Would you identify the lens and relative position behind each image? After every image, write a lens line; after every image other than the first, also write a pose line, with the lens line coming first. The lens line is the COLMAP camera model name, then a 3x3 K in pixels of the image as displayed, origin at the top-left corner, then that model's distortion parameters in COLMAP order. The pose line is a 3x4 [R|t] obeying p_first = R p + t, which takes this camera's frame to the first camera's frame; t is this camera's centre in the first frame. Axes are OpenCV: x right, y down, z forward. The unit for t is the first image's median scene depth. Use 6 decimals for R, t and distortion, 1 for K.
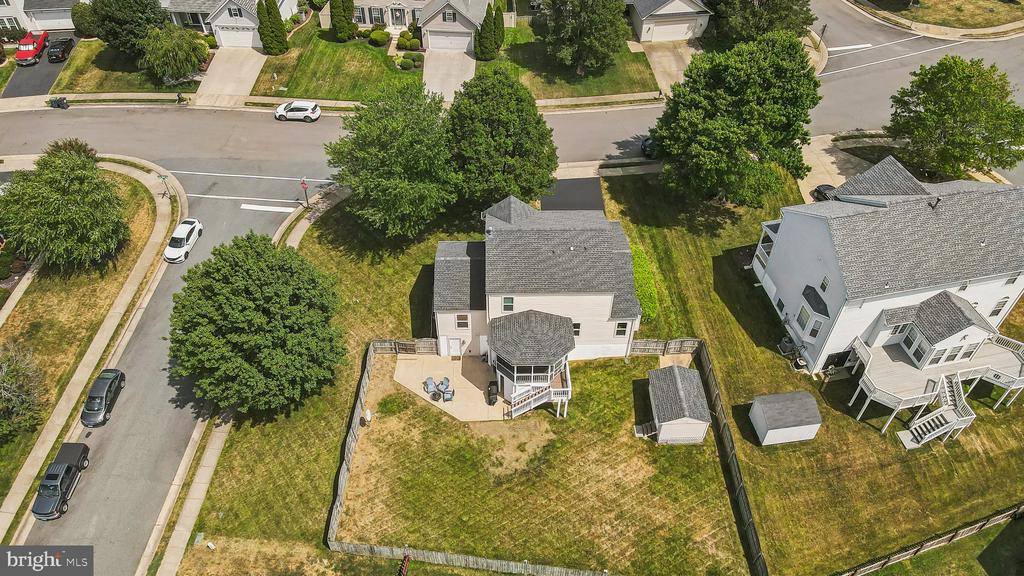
lens RADIAL K [[765.3, 0, 505.3], [0, 765.3, 288.8], [0, 0, 1]] dist [0.004001, 0.030316]
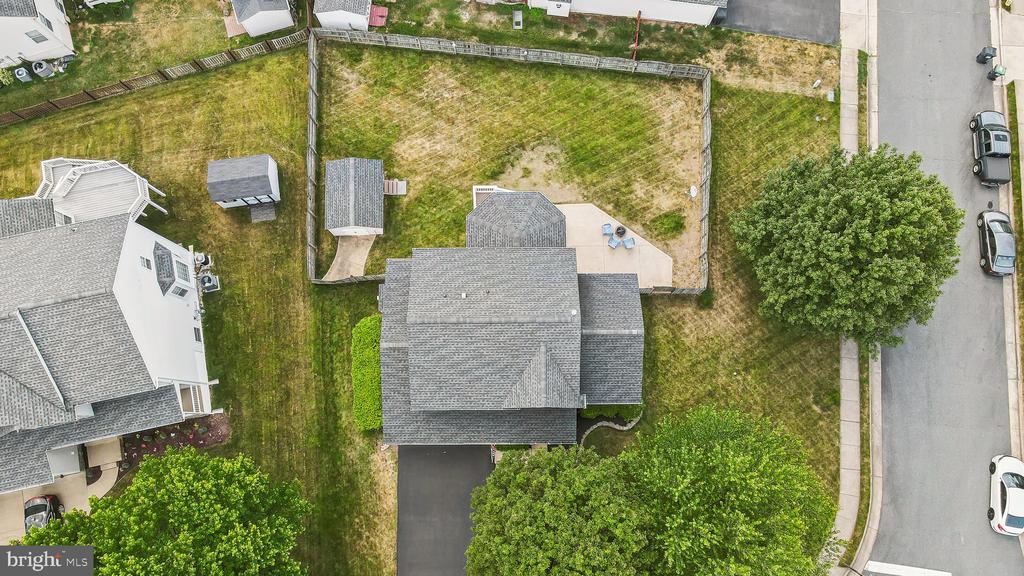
lens RADIAL K [[765.3, 0, 505.3], [0, 765.3, 288.8], [0, 0, 1]] dist [0.004001, 0.030316]
pose [[-0.999974, -0.005867, 0.004256, 0.042170], [0.006914, -0.595702, 0.803176, -0.629989], [-0.002177, 0.803184, 0.595727, 0.530081]]
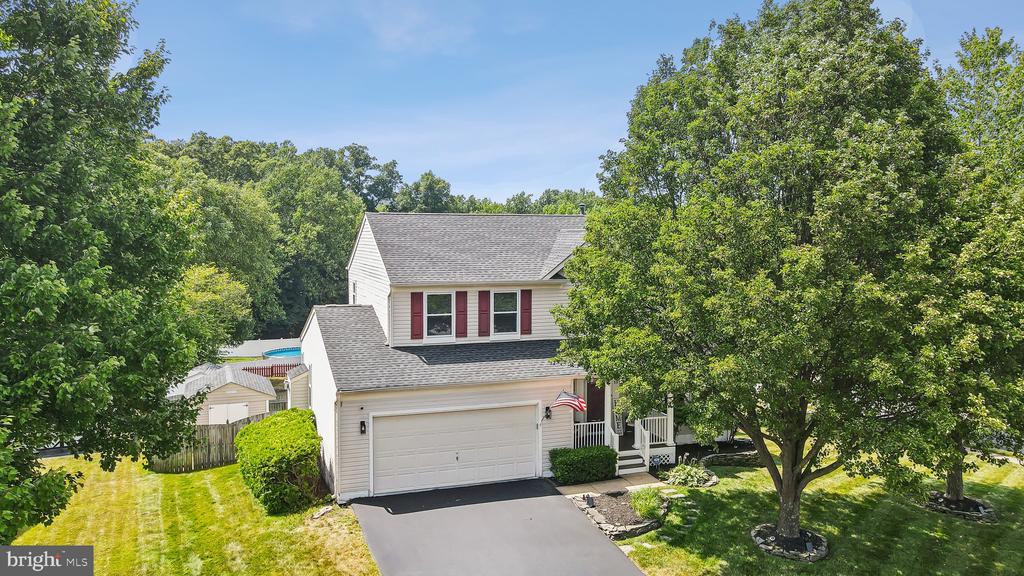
lens RADIAL K [[765.3, 0, 505.3], [0, 765.3, 288.8], [0, 0, 1]] dist [0.004001, 0.030316]
pose [[-0.942625, 0.016482, -0.333447, 0.213837], [-0.245921, 0.641210, 0.726892, -0.417878], [0.225790, 0.767188, -0.600368, 1.323355]]
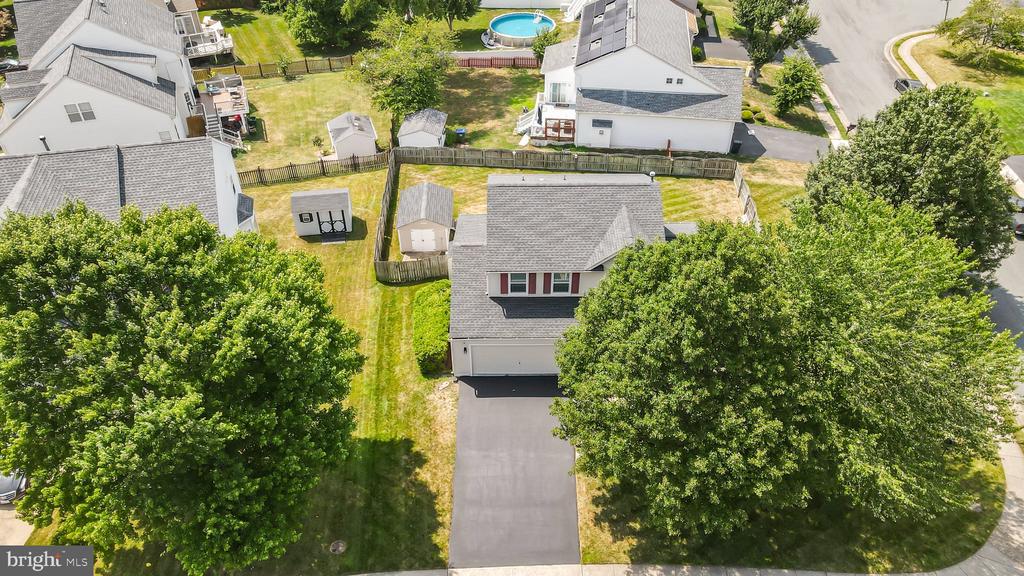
lens RADIAL K [[765.3, 0, 505.3], [0, 765.3, 288.8], [0, 0, 1]] dist [0.004001, 0.030316]
pose [[-0.999906, -0.005005, 0.012801, 0.109686], [0.012478, 0.059867, 0.998128, -0.786074], [-0.005762, 0.998194, -0.059799, 1.117996]]
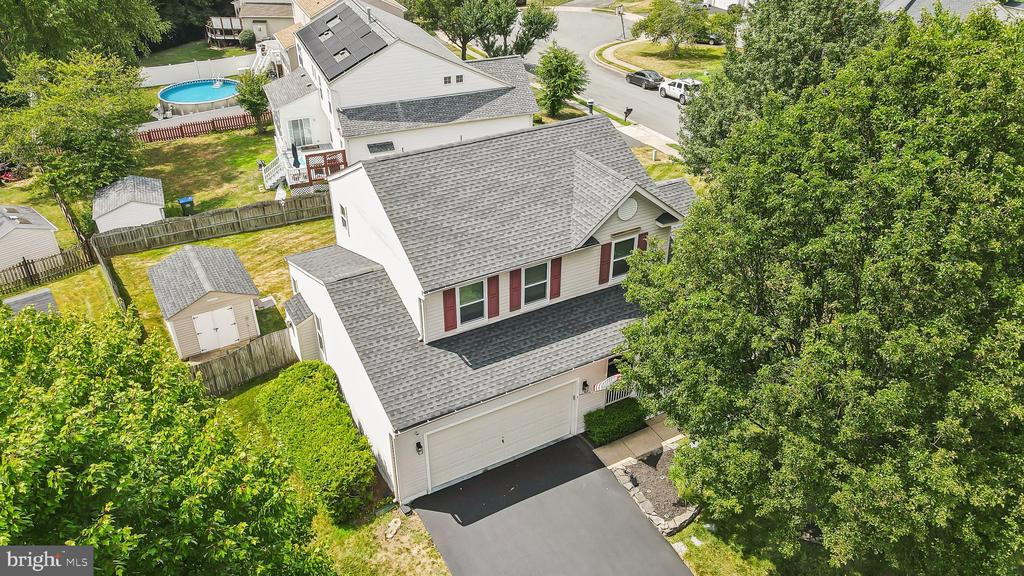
lens RADIAL K [[765.3, 0, 505.3], [0, 765.3, 288.8], [0, 0, 1]] dist [0.004001, 0.030316]
pose [[-0.880461, 0.249255, -0.403312, 0.251854], [-0.341273, 0.257323, 0.904056, -0.462326], [0.329122, 0.933626, -0.141499, 1.126789]]
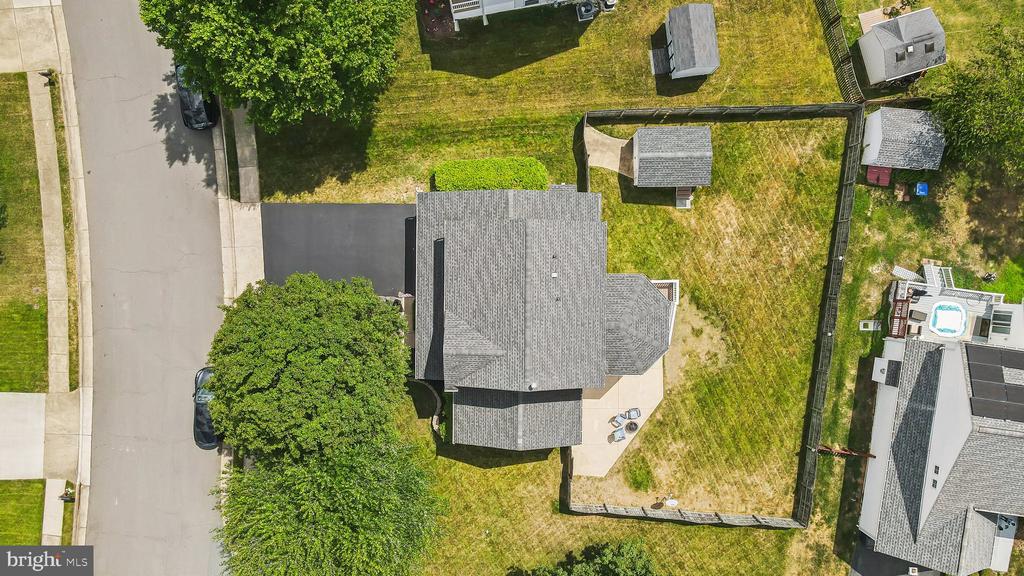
lens RADIAL K [[765.3, 0, 505.3], [0, 765.3, 288.8], [0, 0, 1]] dist [0.004001, 0.030316]
pose [[0.022225, -0.999612, -0.016780, 0.082519], [0.725890, 0.004594, 0.687796, -0.584507], [-0.687452, -0.027467, 0.725710, 0.472432]]
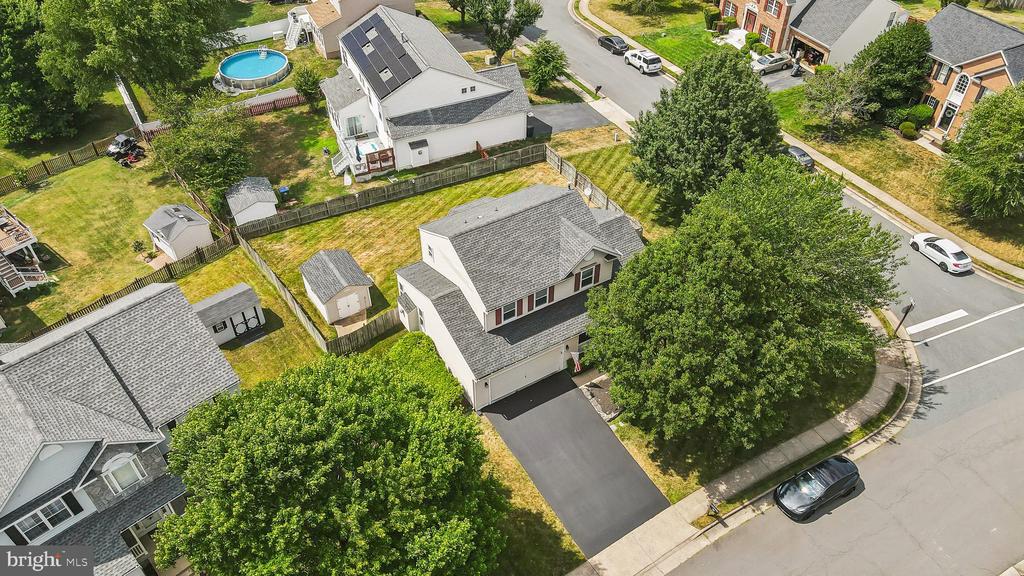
lens RADIAL K [[765.3, 0, 505.3], [0, 765.3, 288.8], [0, 0, 1]] dist [0.004001, 0.030316]
pose [[-0.863267, 0.343026, -0.370274, 0.393788], [-0.360851, 0.093507, 0.927924, -0.821130], [0.352925, 0.934660, 0.043060, 1.014339]]
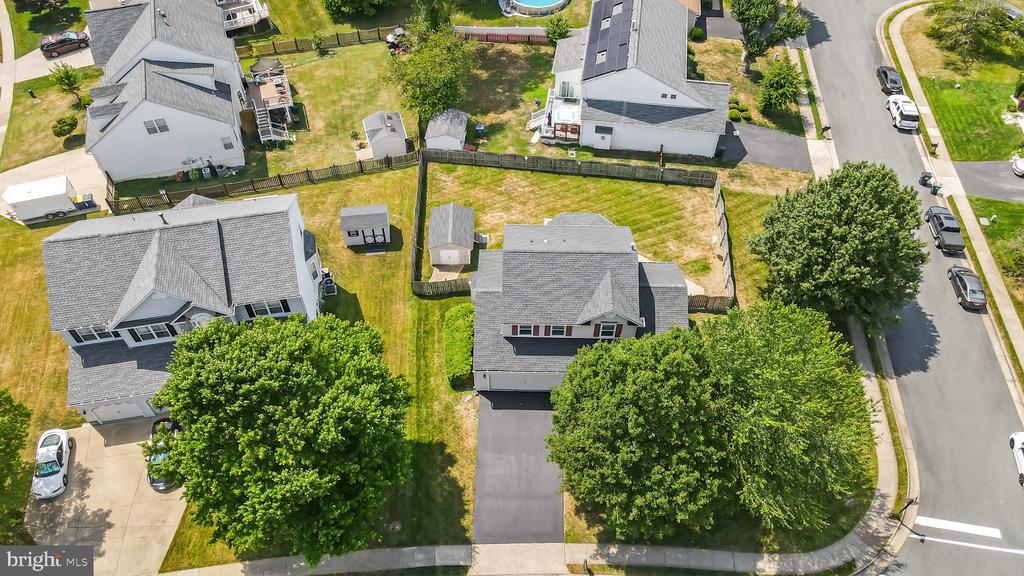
lens RADIAL K [[765.3, 0, 505.3], [0, 765.3, 288.8], [0, 0, 1]] dist [0.004001, 0.030316]
pose [[-0.999339, -0.027360, 0.023935, 0.110345], [0.027299, -0.130043, 0.991133, -0.993155], [-0.024004, 0.991131, 0.130704, 0.903934]]
